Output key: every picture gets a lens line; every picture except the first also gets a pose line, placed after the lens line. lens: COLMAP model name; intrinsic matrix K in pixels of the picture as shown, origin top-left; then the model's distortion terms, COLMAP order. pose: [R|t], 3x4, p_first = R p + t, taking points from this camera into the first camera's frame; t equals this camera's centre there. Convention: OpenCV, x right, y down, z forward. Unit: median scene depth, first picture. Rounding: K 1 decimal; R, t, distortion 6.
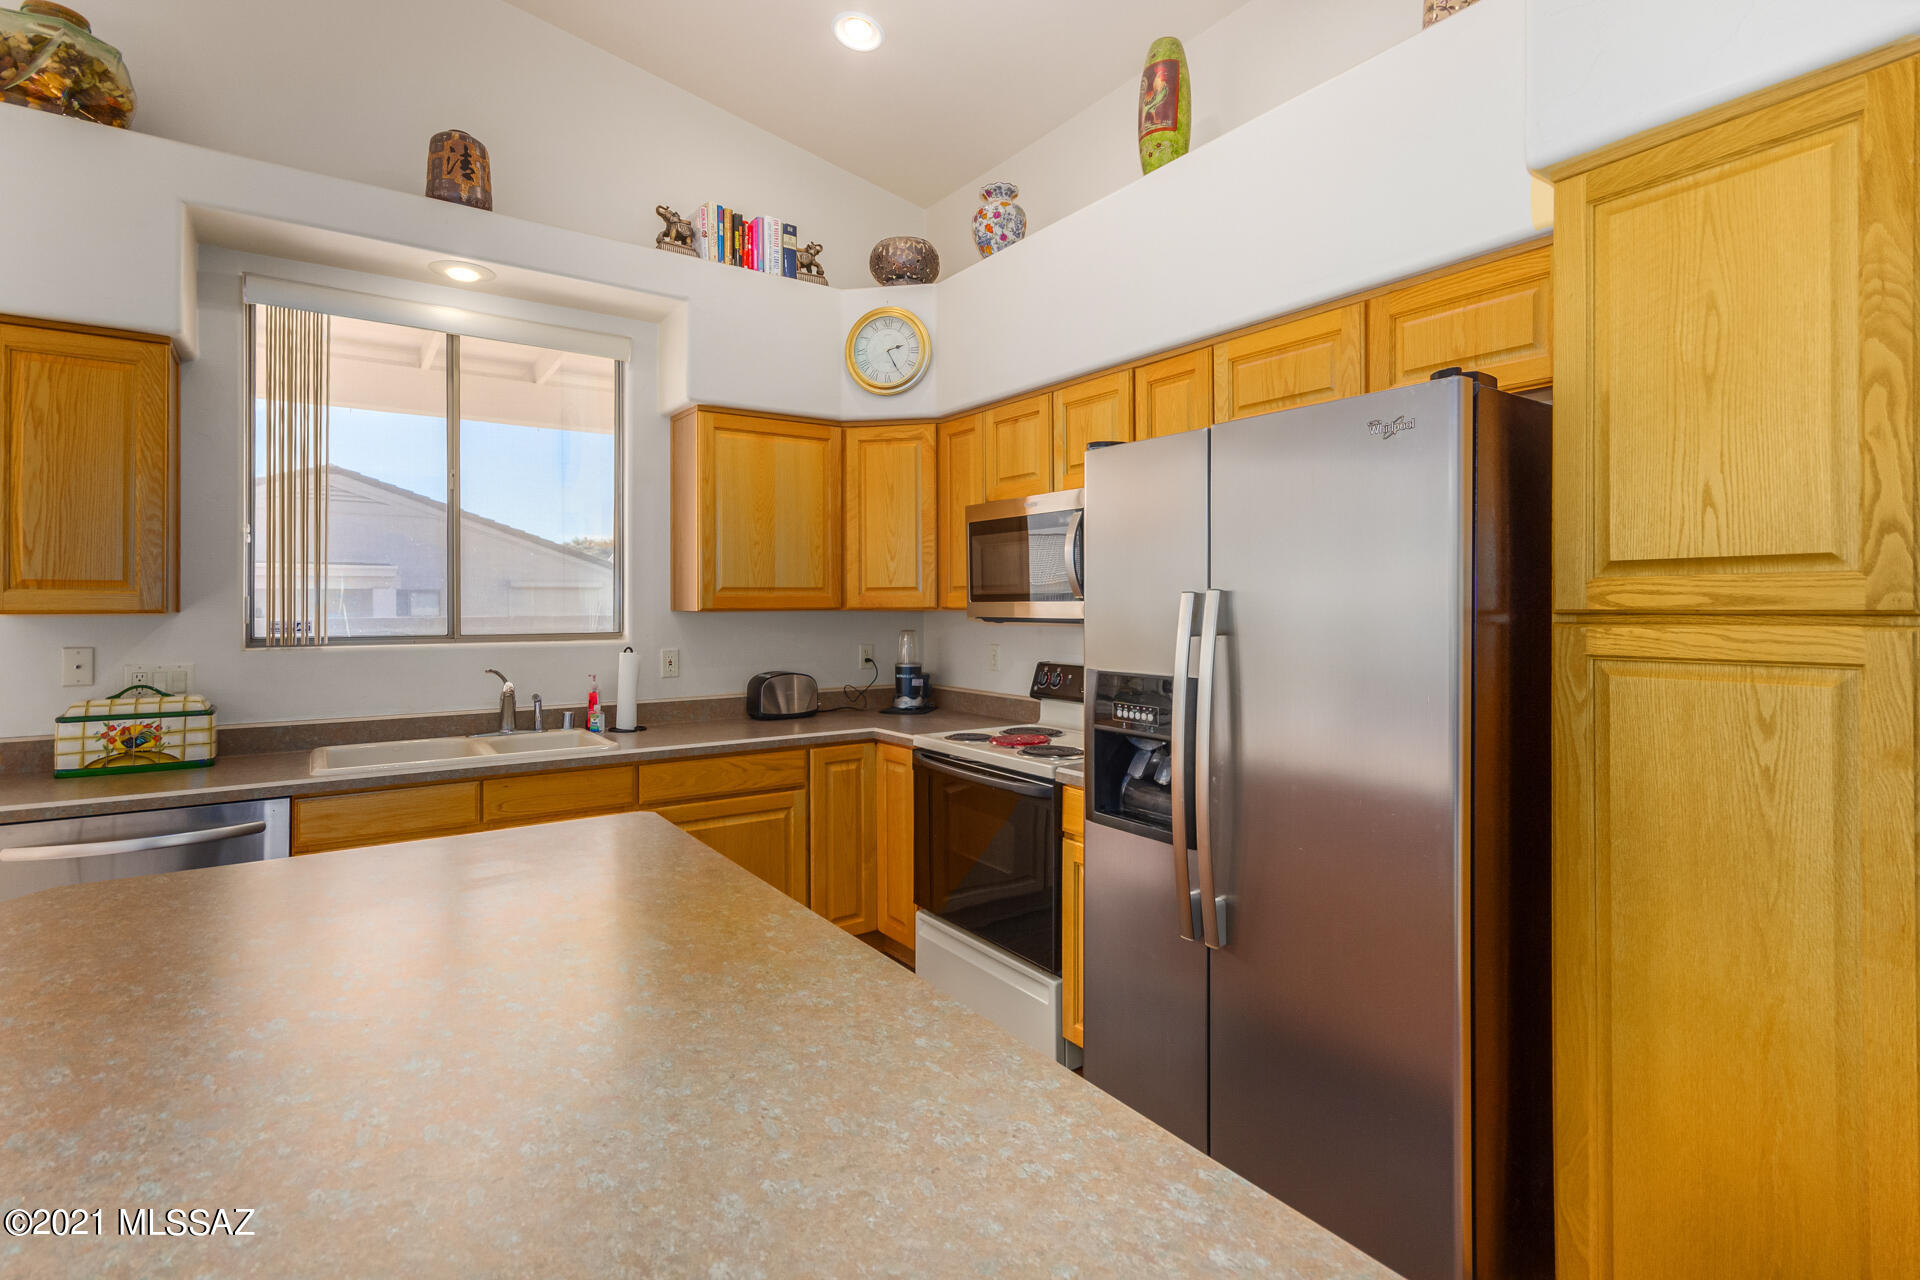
lens RADIAL K [[915.8, 0, 949.1], [0, 915.8, 602.0], [0, 0, 1]] dist [0.000124, 0.000199]
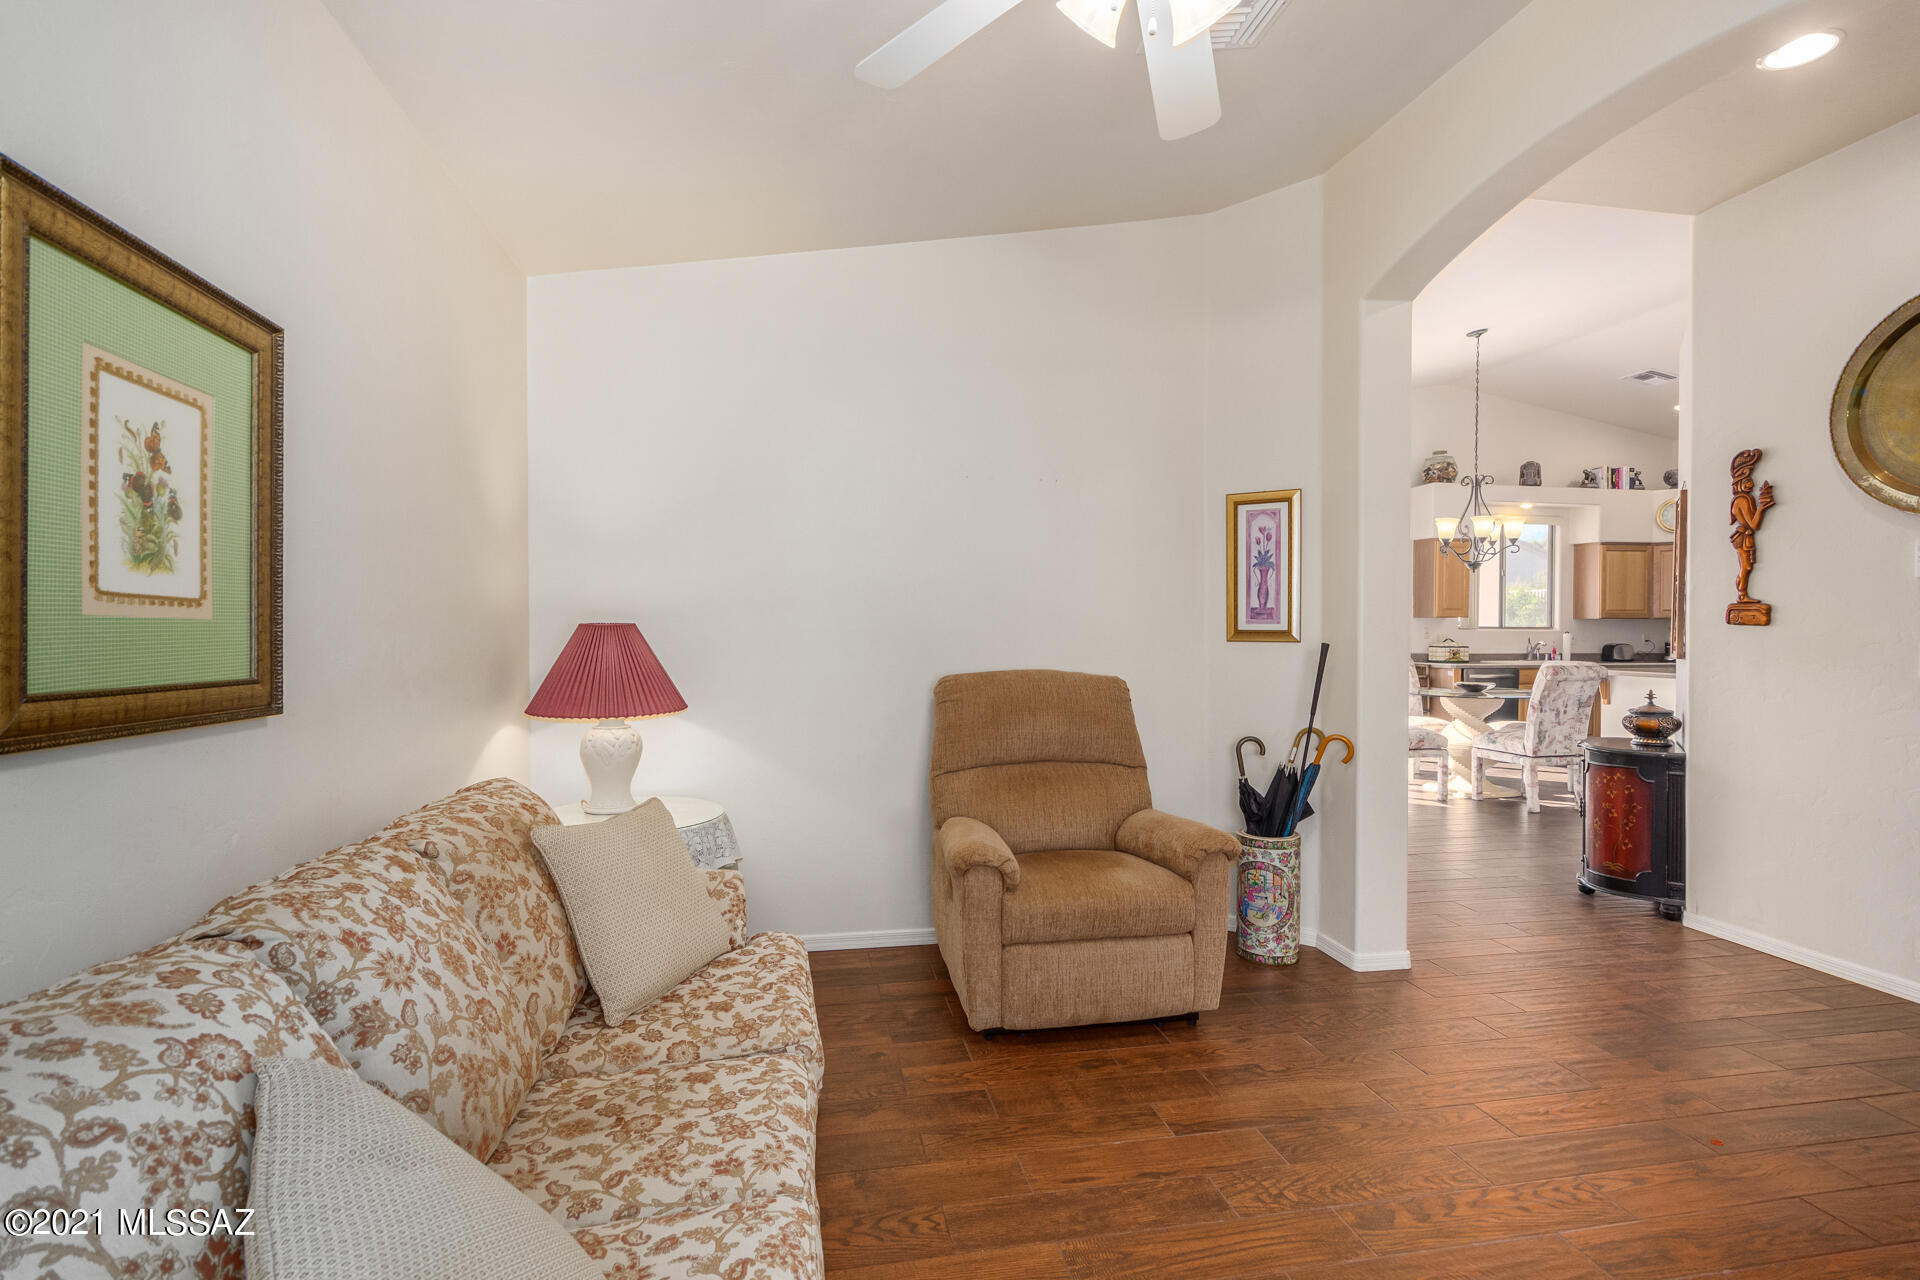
lens RADIAL K [[920.8, 0, 964.6], [0, 920.8, 640.6], [0, 0, 1]] dist [0.020470, -0.009291]
pose [[0.918425, 0.009067, -0.395491, -0.942607], [-0.003013, 0.999869, 0.015926, 0.038497], [0.395584, -0.013435, 0.918332, -2.343276]]
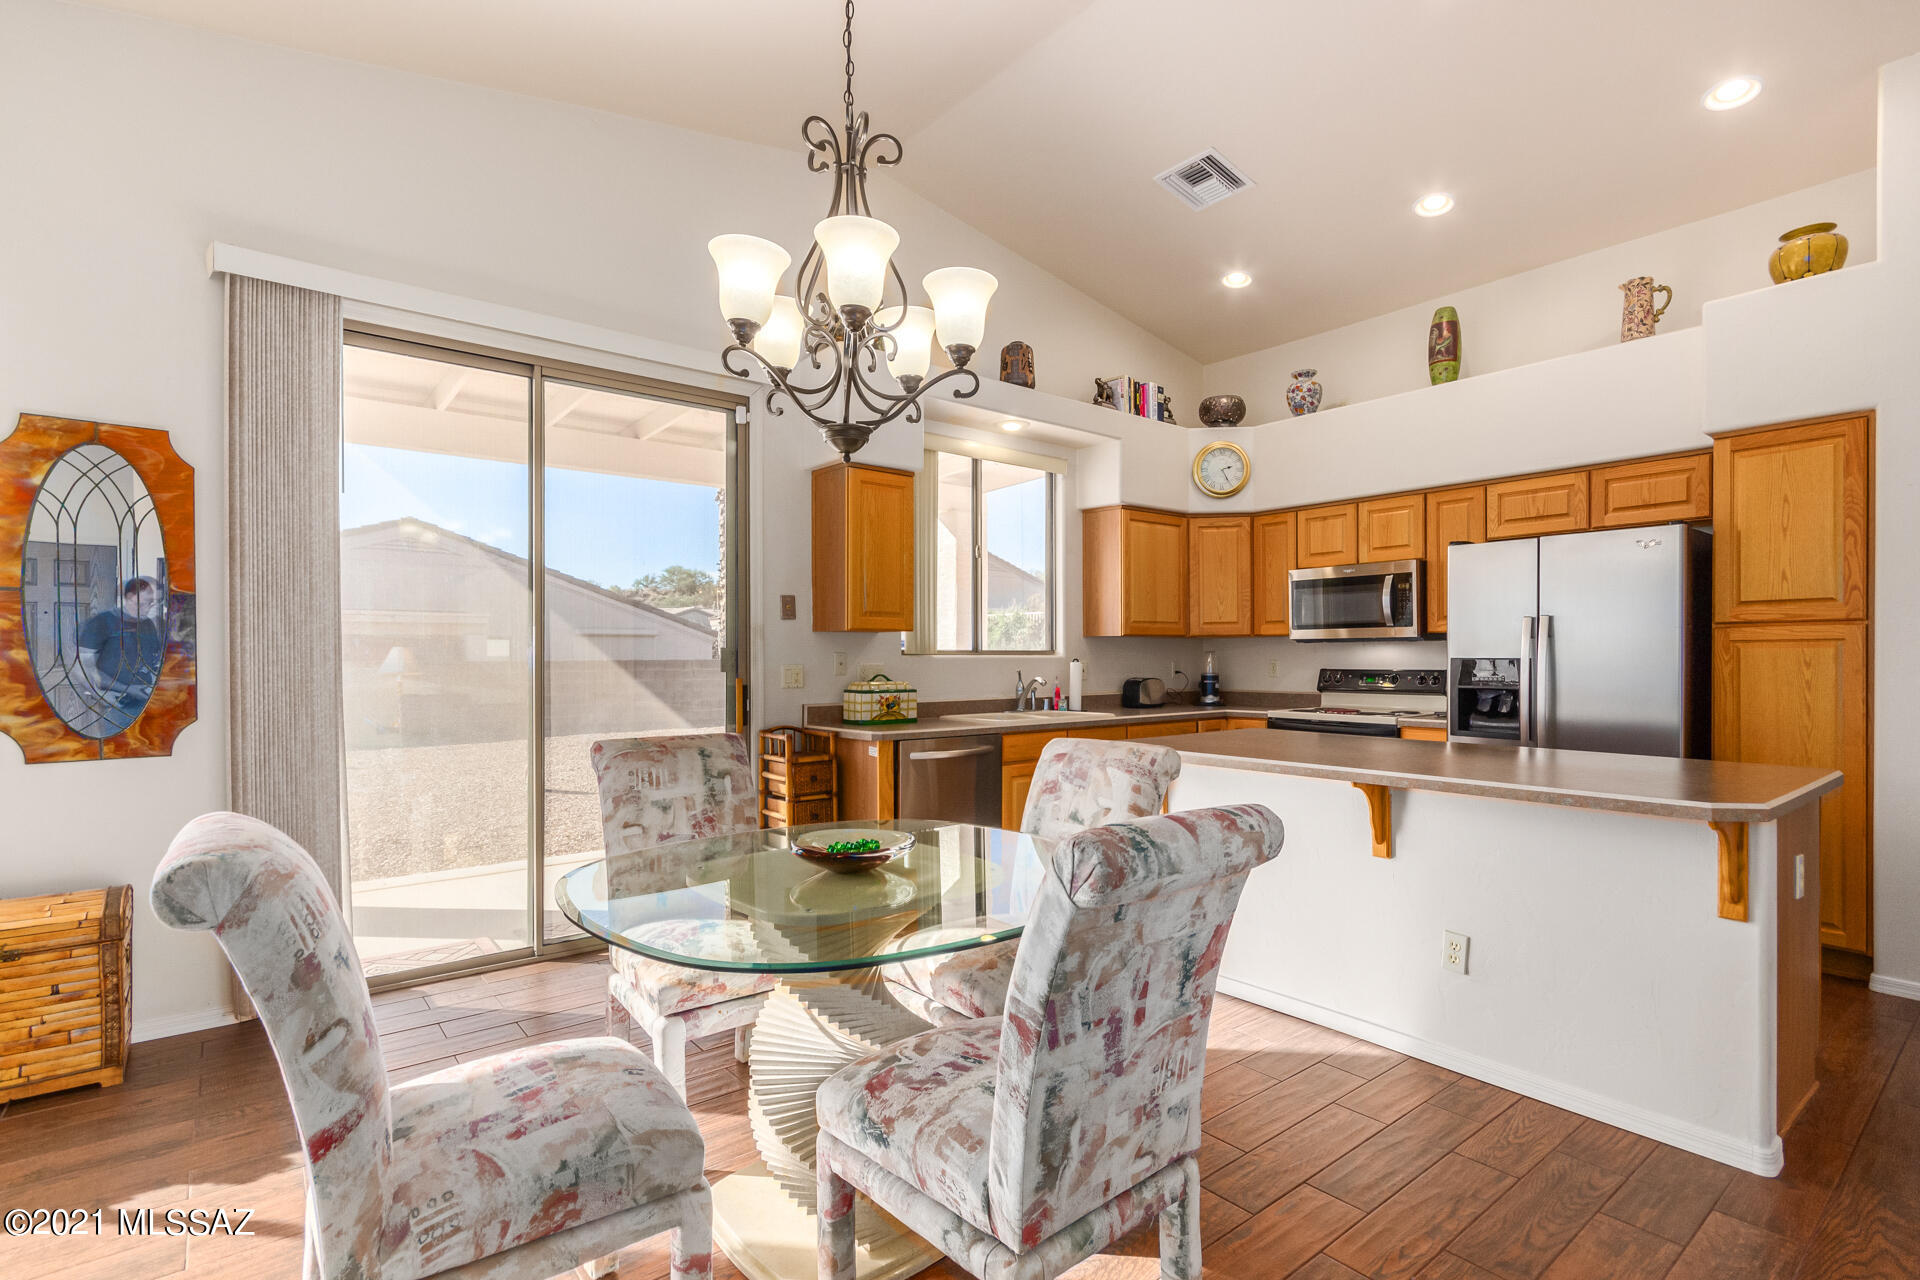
lens RADIAL K [[916.6, 0, 969.9], [0, 916.6, 657.8], [0, 0, 1]] dist [0.007588, 0.000168]
pose [[0.996793, -0.001006, 0.080012, -0.681640], [0.000643, 0.999989, 0.004561, 0.042036], [-0.080015, -0.004495, 0.996783, -0.573645]]
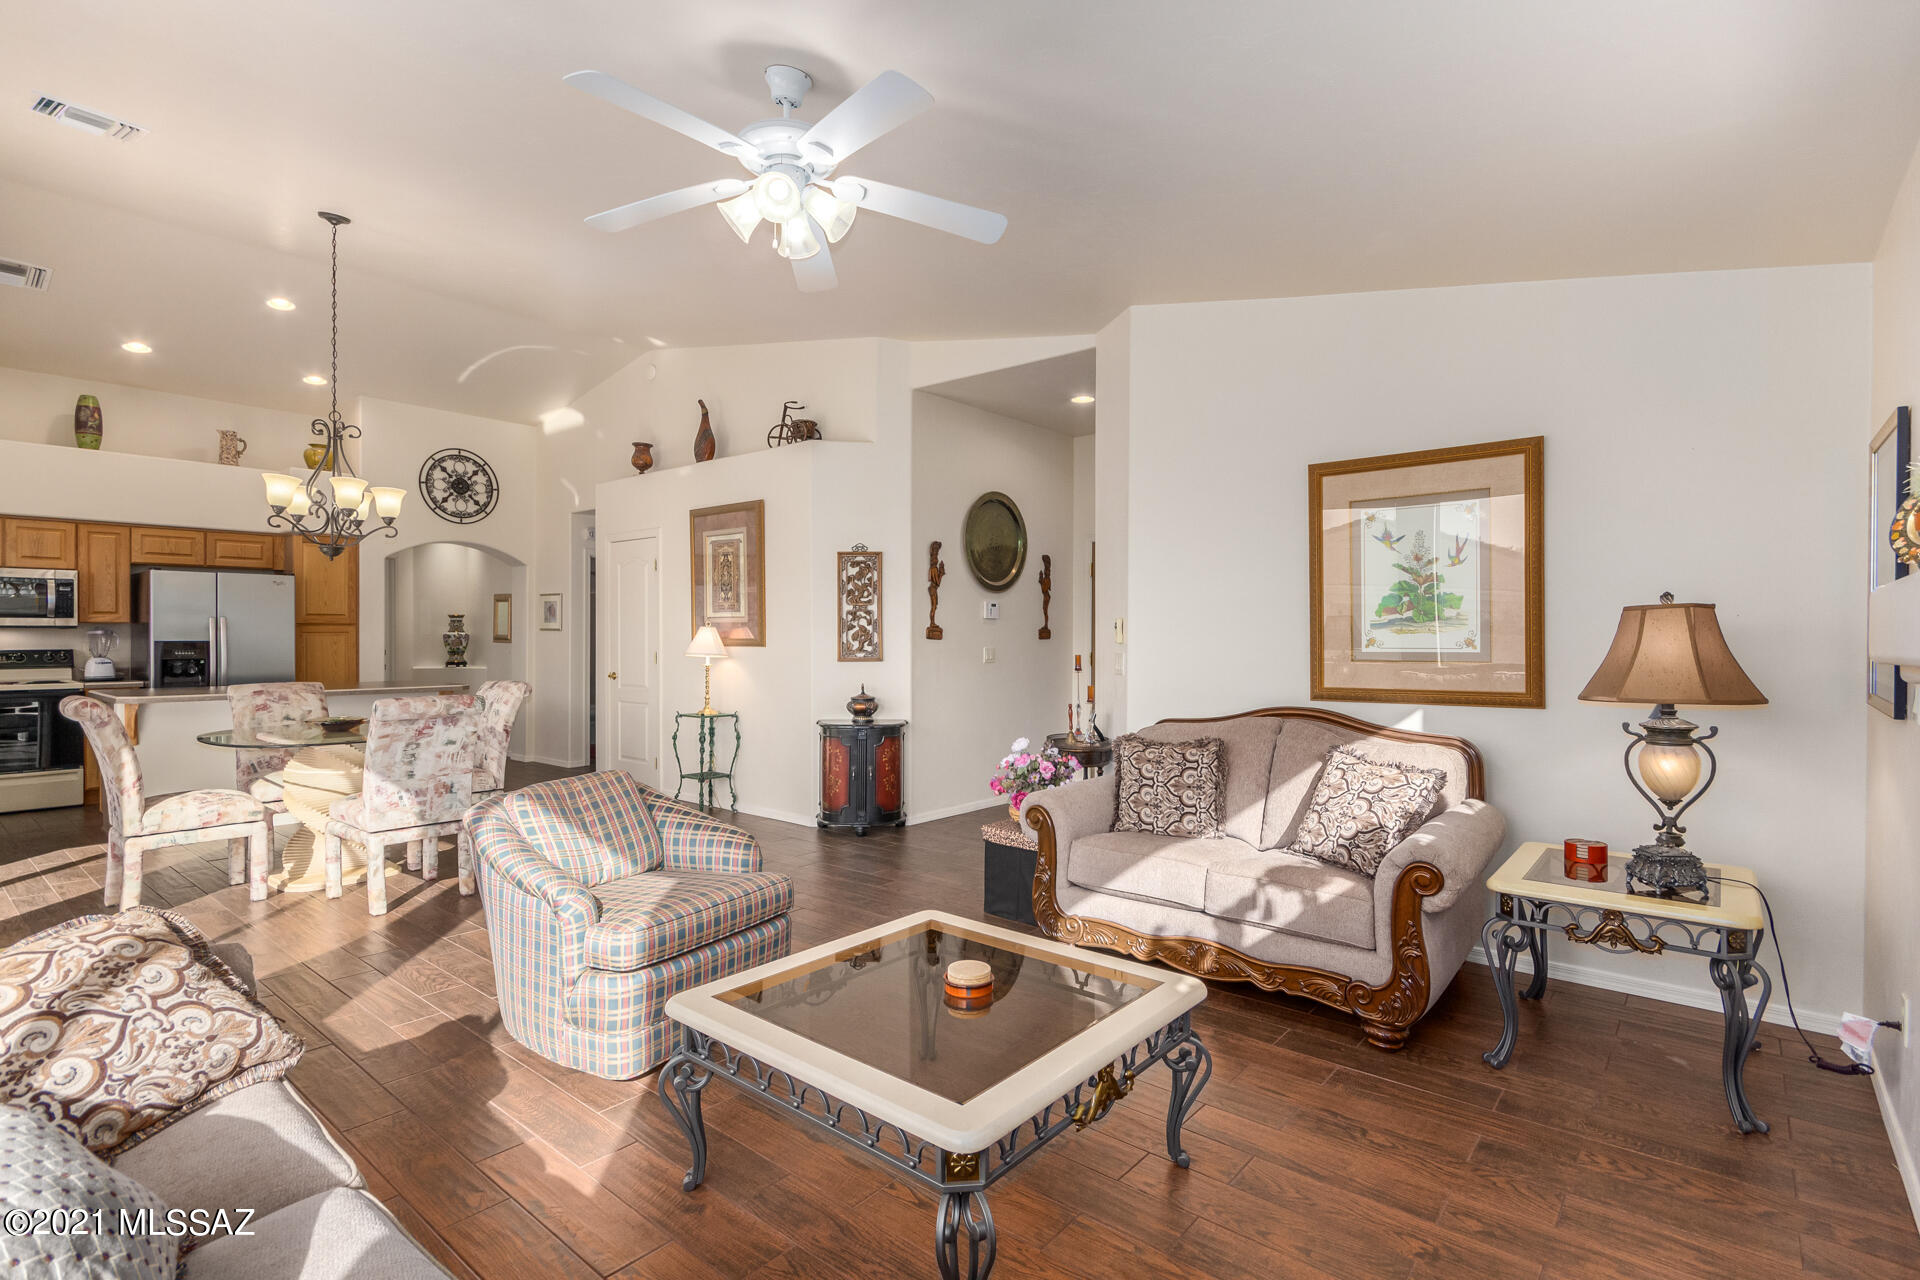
lens RADIAL K [[920.8, 0, 964.6], [0, 920.8, 640.6], [0, 0, 1]] dist [0.020470, -0.009291]
pose [[-0.267925, -0.005494, 0.963424, -2.399139], [-0.005677, 0.999975, 0.004123, 0.029311], [-0.963423, -0.004365, -0.267950, -0.526563]]
